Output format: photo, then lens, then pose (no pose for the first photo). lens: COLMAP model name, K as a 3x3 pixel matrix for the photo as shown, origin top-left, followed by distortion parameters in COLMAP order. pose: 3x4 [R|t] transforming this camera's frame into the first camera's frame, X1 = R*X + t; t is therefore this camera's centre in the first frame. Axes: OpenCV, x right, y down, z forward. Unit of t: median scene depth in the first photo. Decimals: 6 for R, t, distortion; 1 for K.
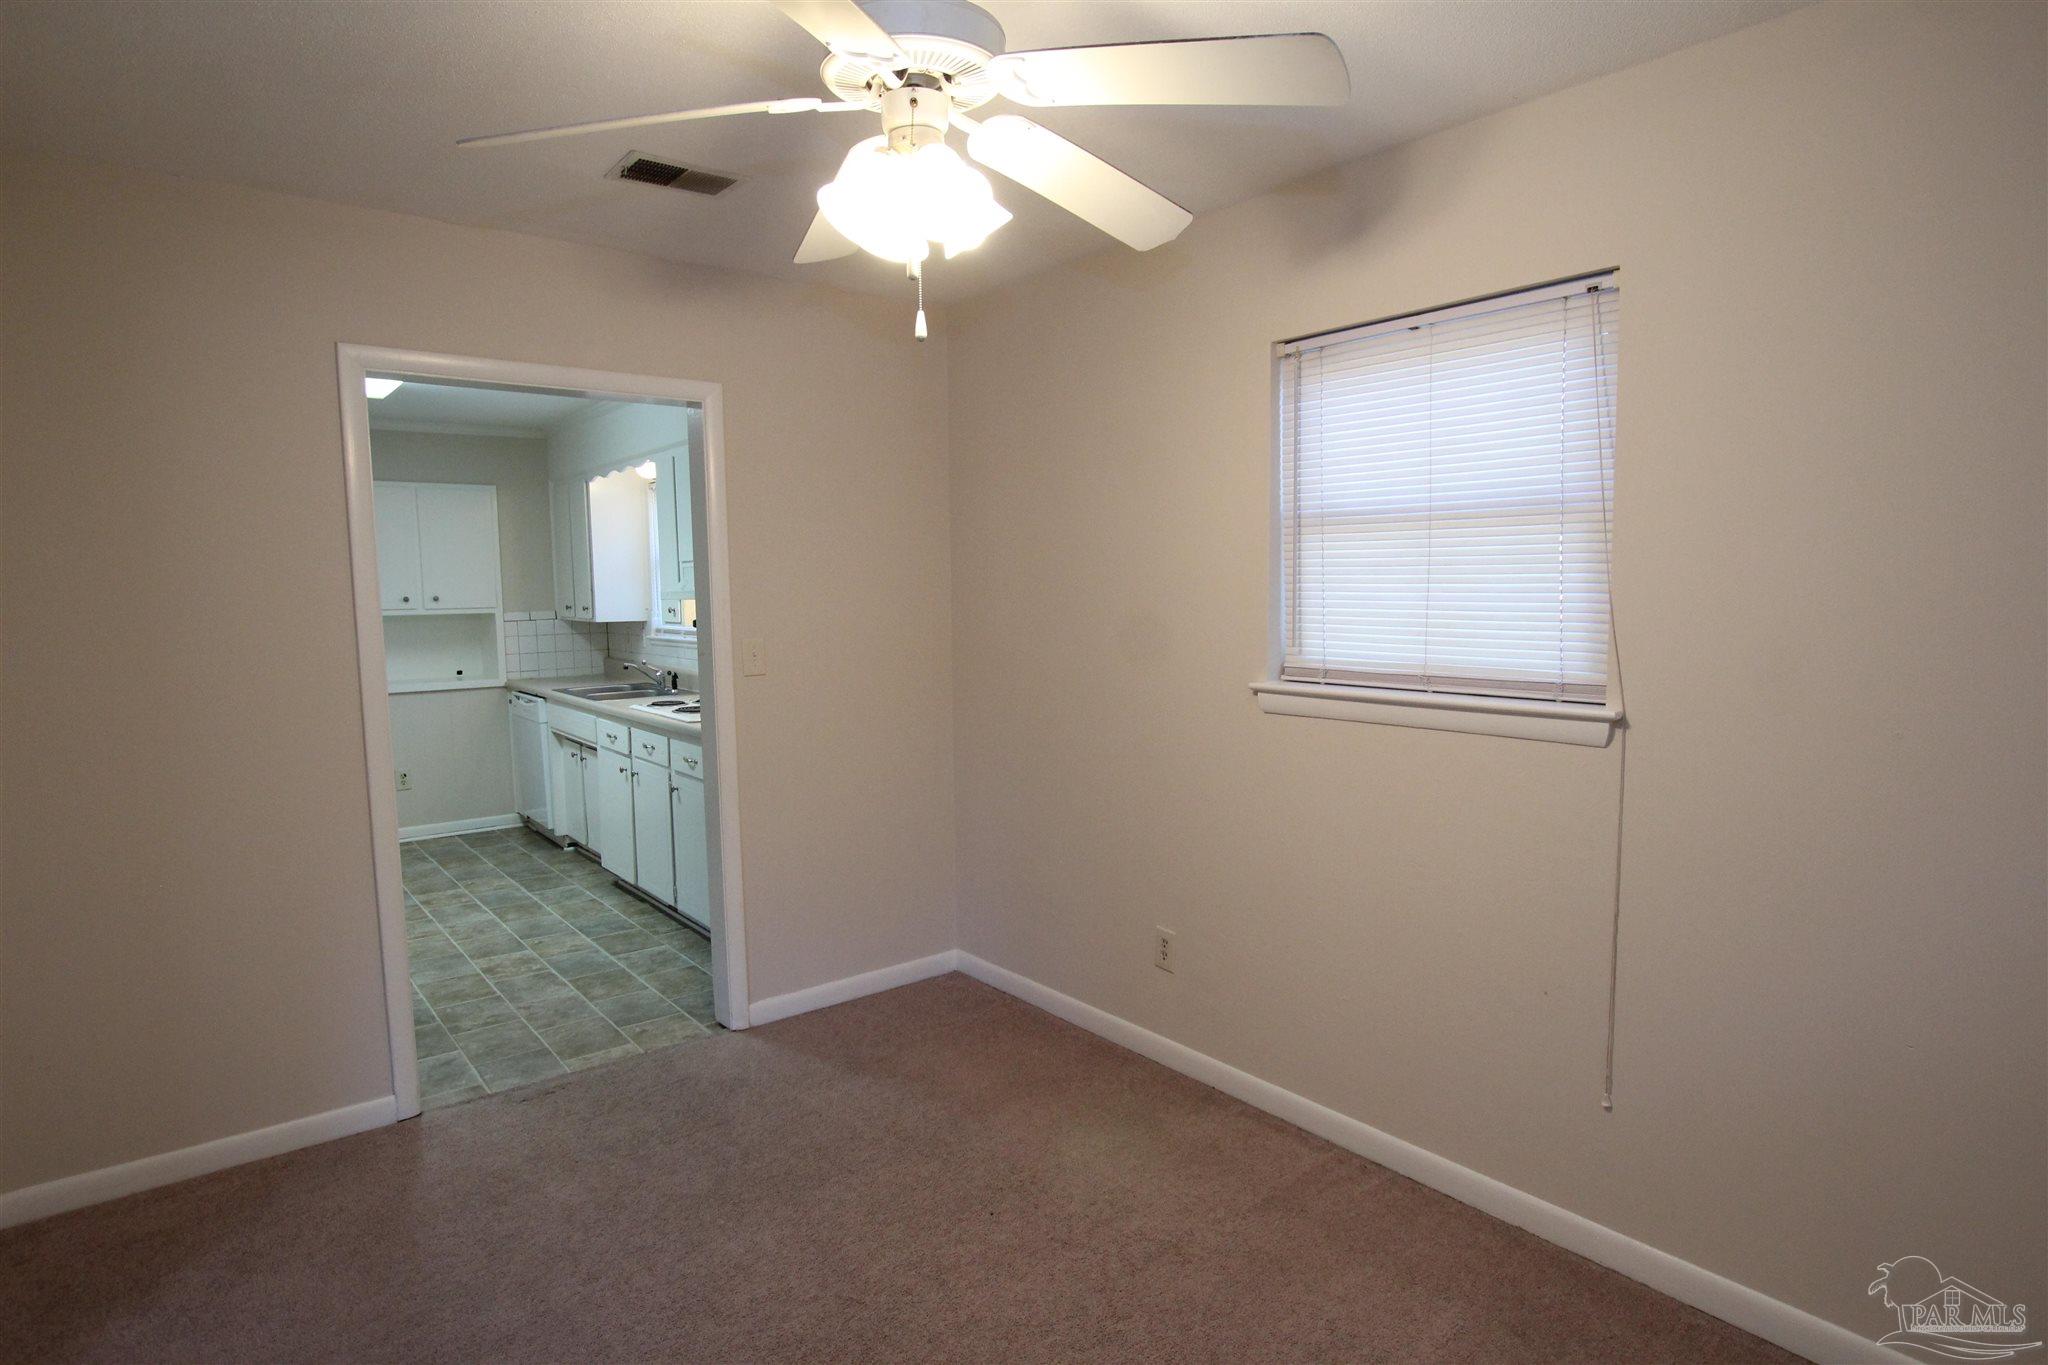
lens RADIAL K [[1126.1, 0, 1023.2], [0, 1126.1, 693.8], [0, 0, 1]] dist [-0.005623, 0.000152]
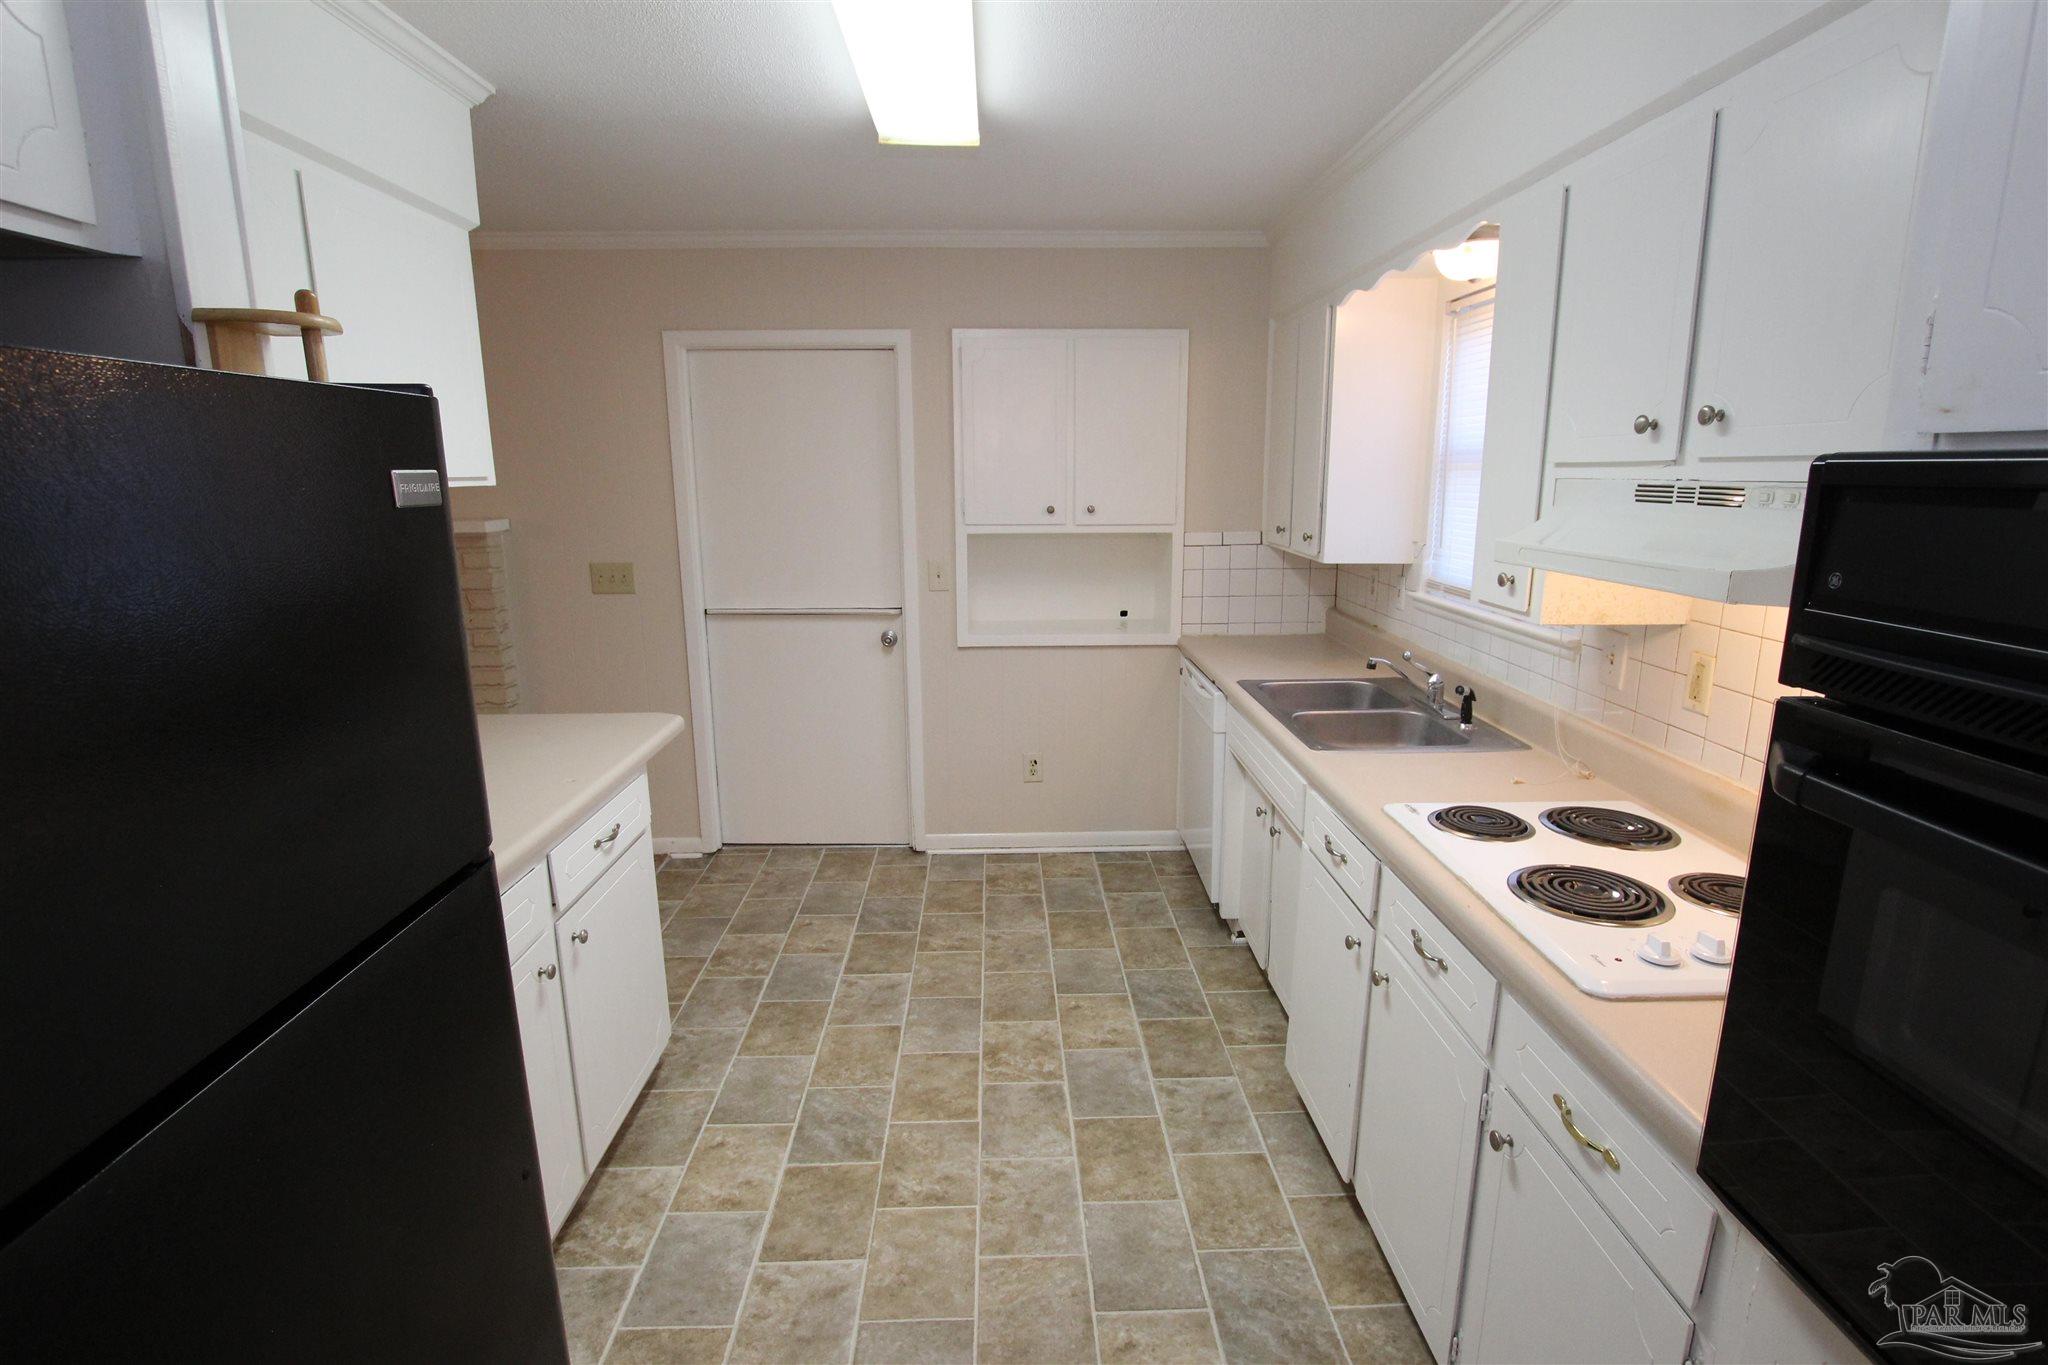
lens RADIAL K [[1012.5, 0, 1030.1], [0, 1012.5, 689.0], [0, 0, 1]] dist [-0.027740, 0.002092]
pose [[0.807198, 0.136928, -0.574179, -0.195982], [-0.065796, 0.987533, 0.143004, -0.063444], [0.586602, -0.077653, 0.806144, 0.493224]]
